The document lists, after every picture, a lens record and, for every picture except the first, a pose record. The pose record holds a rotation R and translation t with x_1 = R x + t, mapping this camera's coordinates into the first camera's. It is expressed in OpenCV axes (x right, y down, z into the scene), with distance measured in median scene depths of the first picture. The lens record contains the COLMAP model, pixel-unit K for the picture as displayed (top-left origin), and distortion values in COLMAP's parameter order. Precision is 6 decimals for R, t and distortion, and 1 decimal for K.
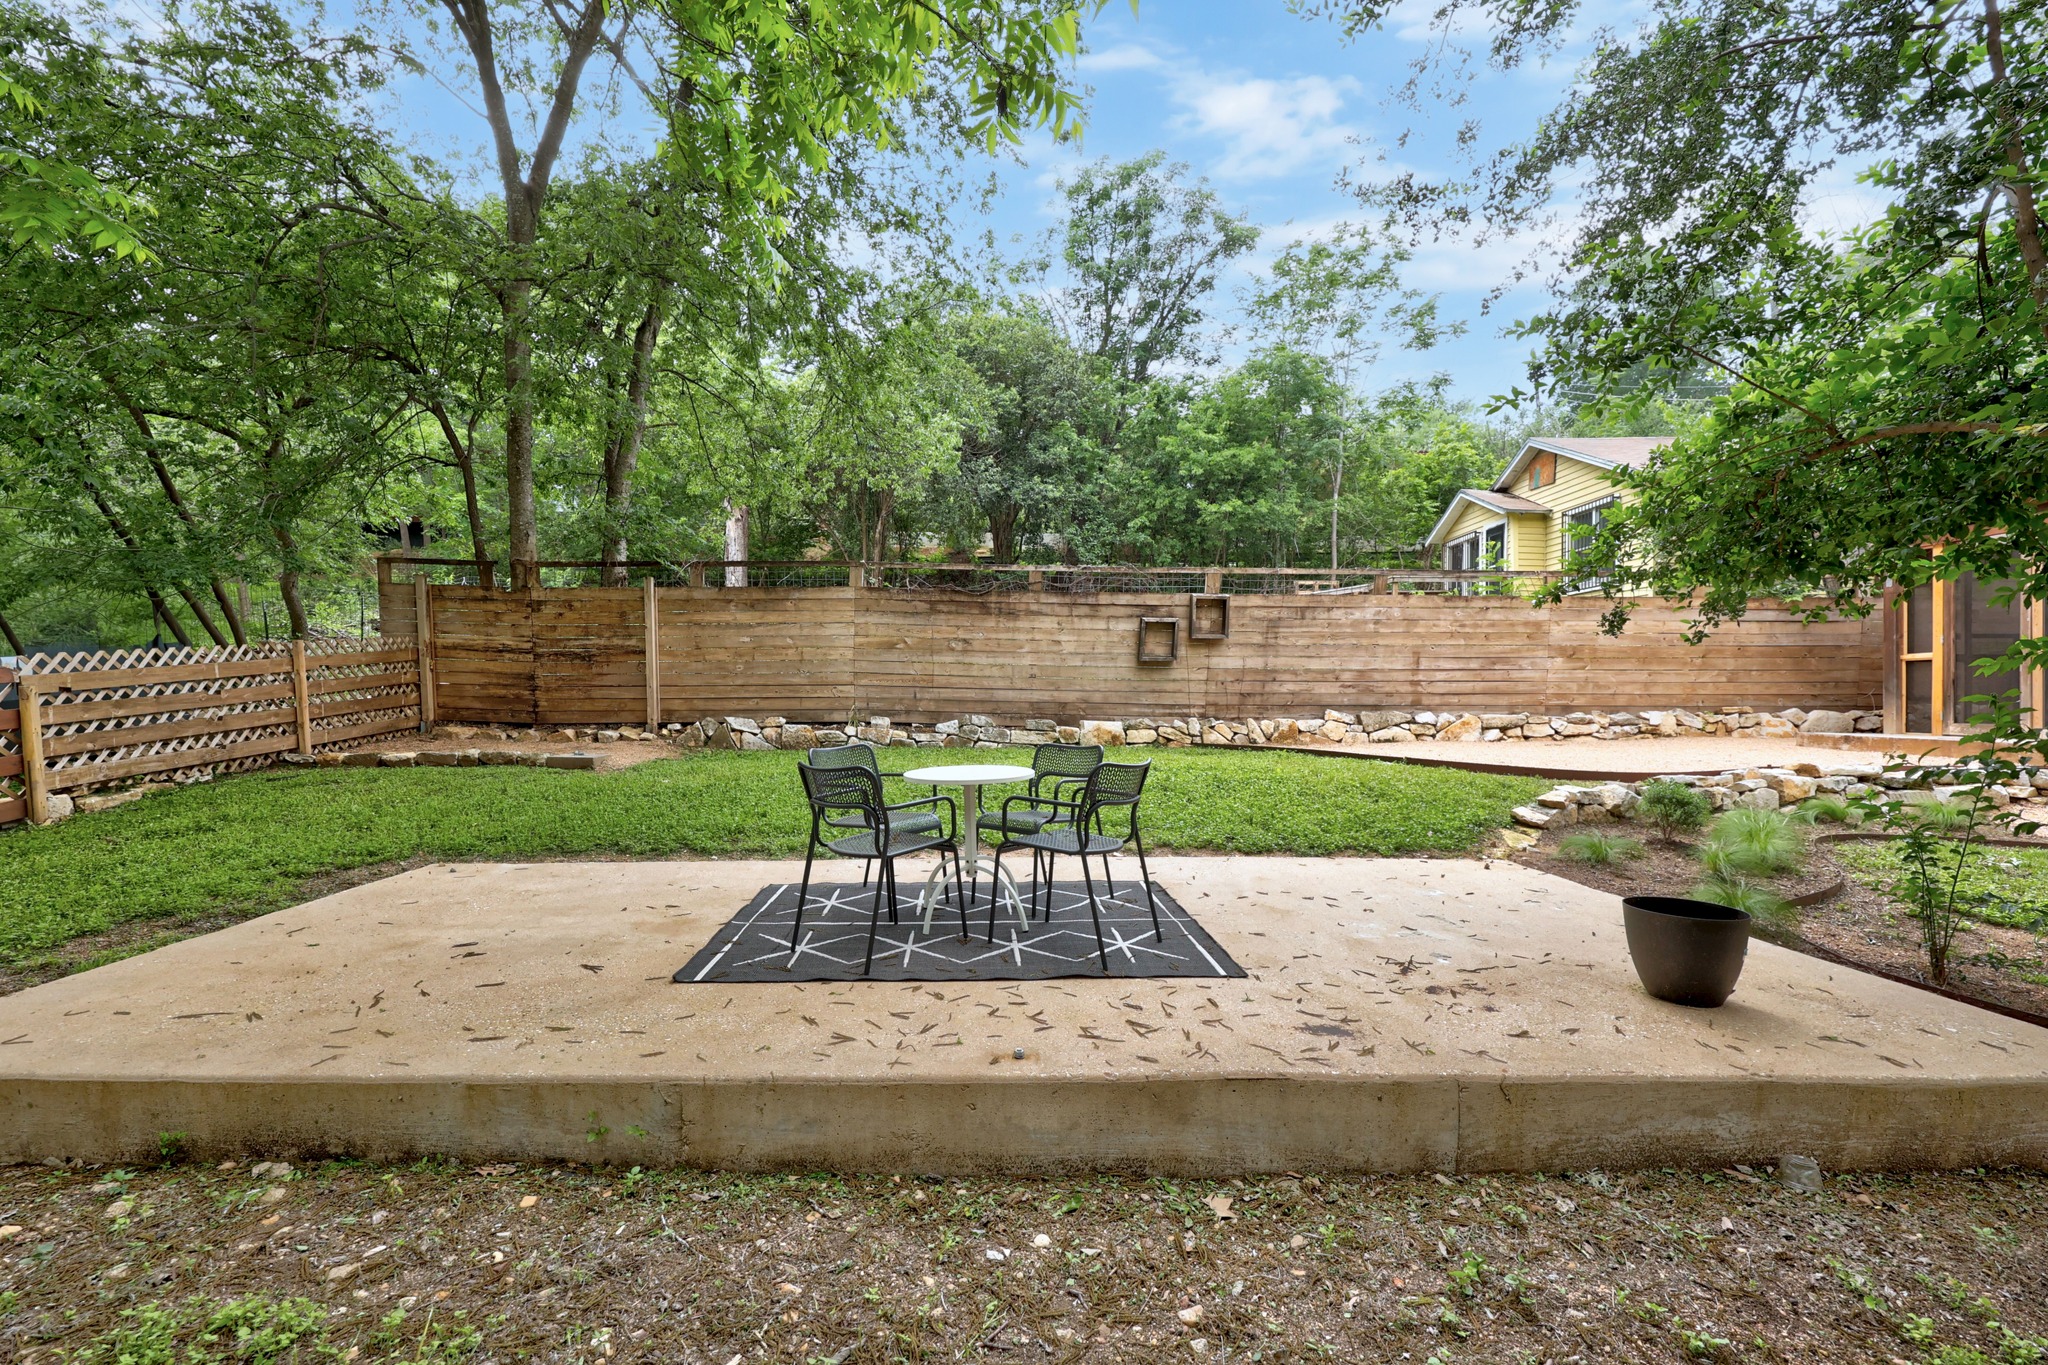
lens RADIAL K [[844.9, 0, 1025.0], [0, 844.9, 698.0], [0, 0, 1]] dist [-0.014650, 0.011146]
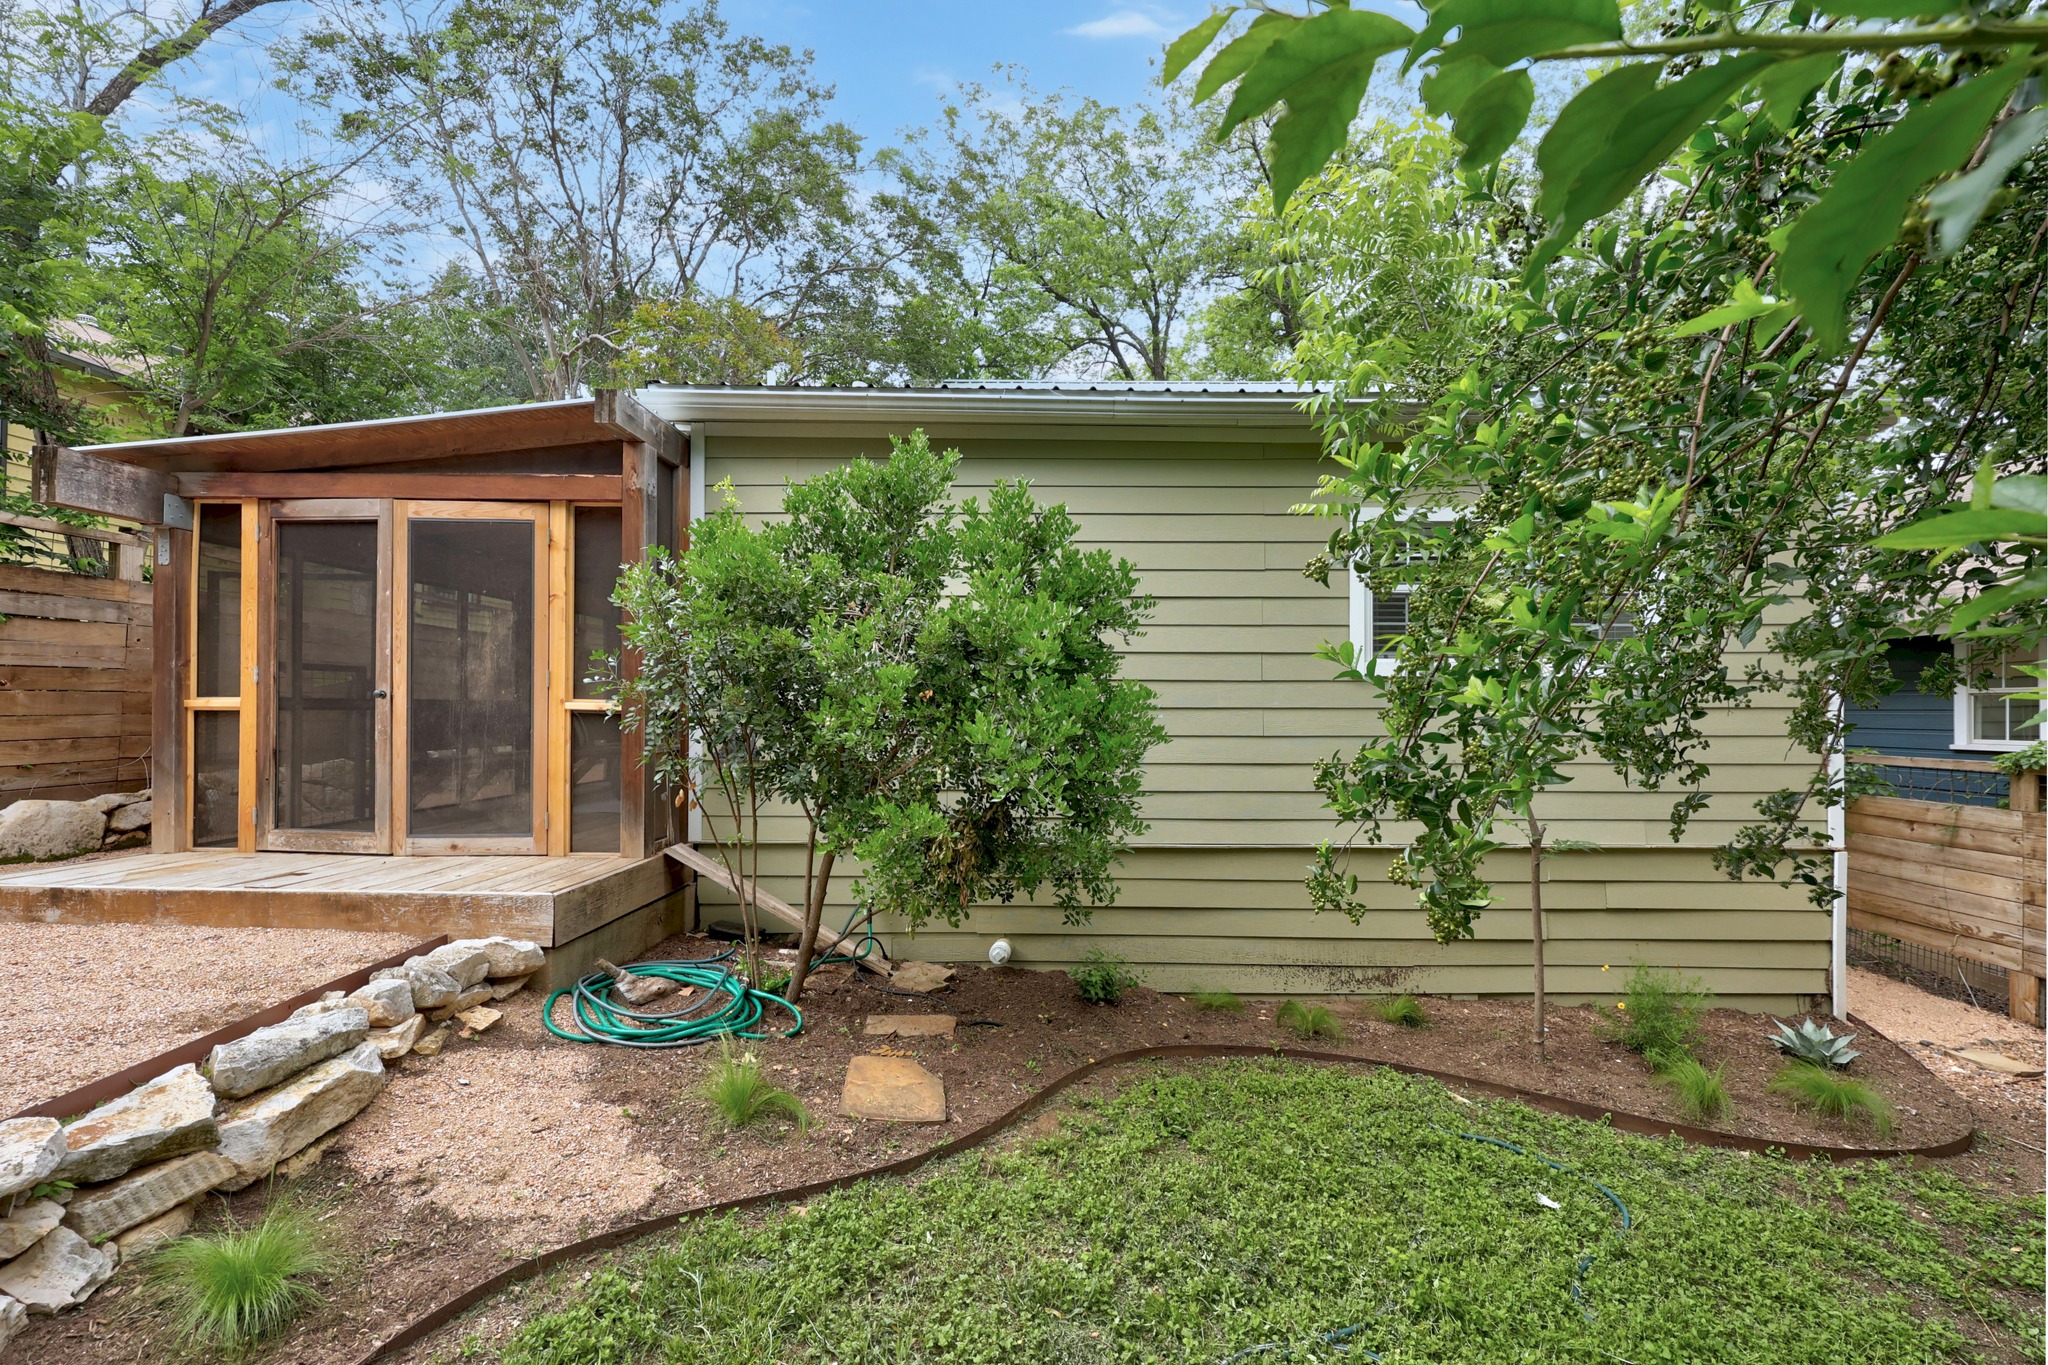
lens RADIAL K [[885.9, 0, 1042.3], [0, 885.9, 708.2], [0, 0, 1]] dist [0.001771, 0.000348]
pose [[0.015720, 0.003136, 0.999872, 0.463507], [-0.012039, 0.999923, -0.002947, -0.045722], [-0.999804, -0.011991, 0.015757, 0.428787]]
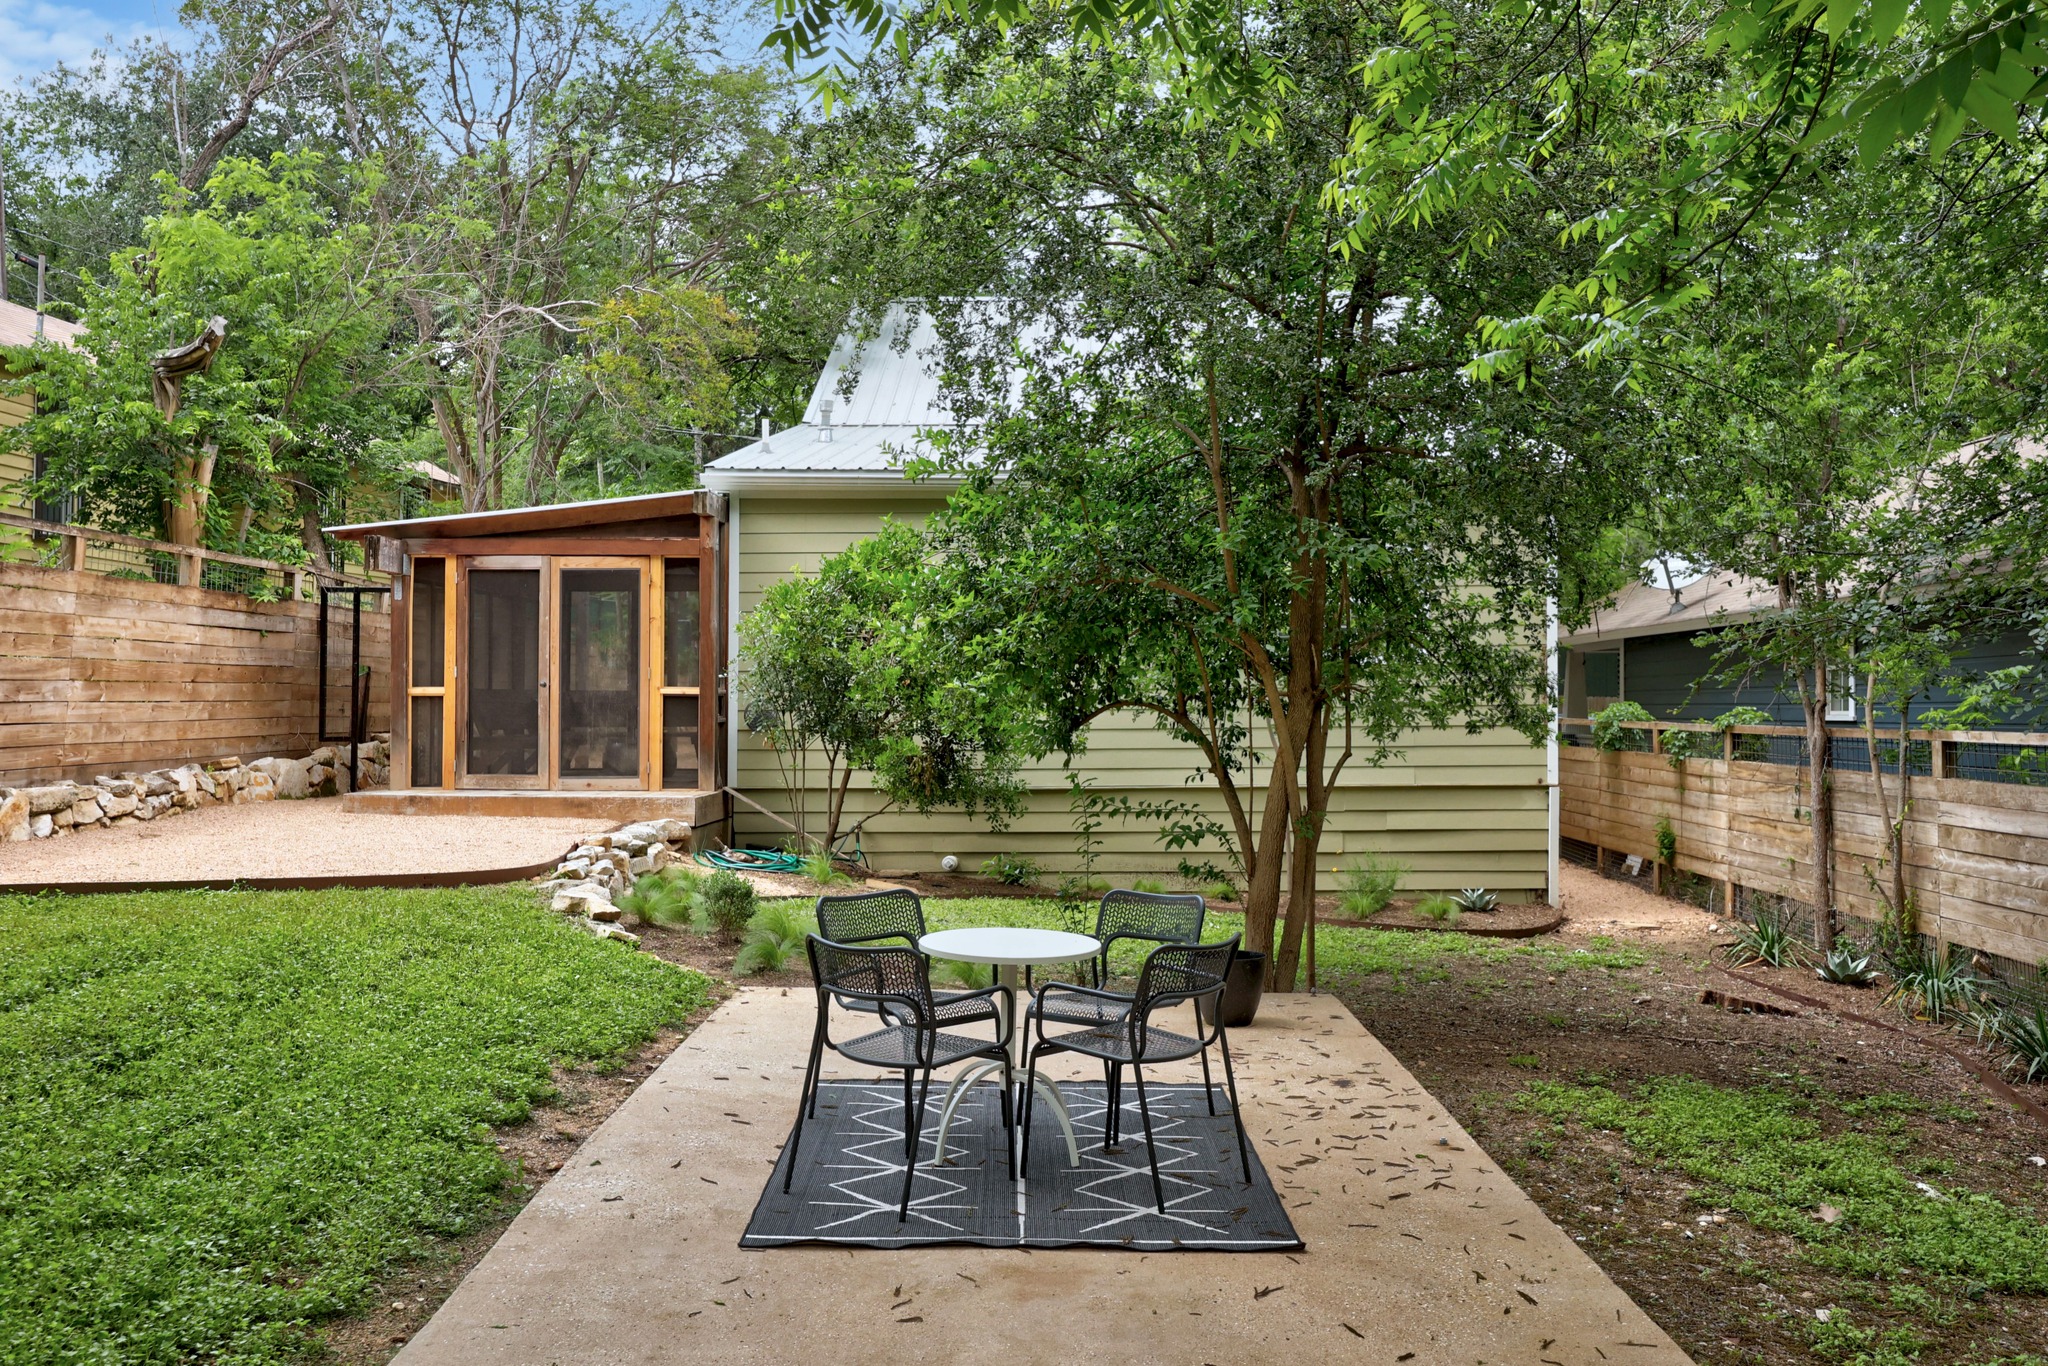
lens RADIAL K [[1796.3, 0, 1024.0], [0, 1796.3, 683.0], [0, 0, 1]] dist [-0.018628, -0.003539]
pose [[0.039977, 0.008424, 0.999165, -0.566908], [-0.003011, 0.999961, -0.008310, -0.040232], [-0.999196, -0.002676, 0.040001, 0.335756]]
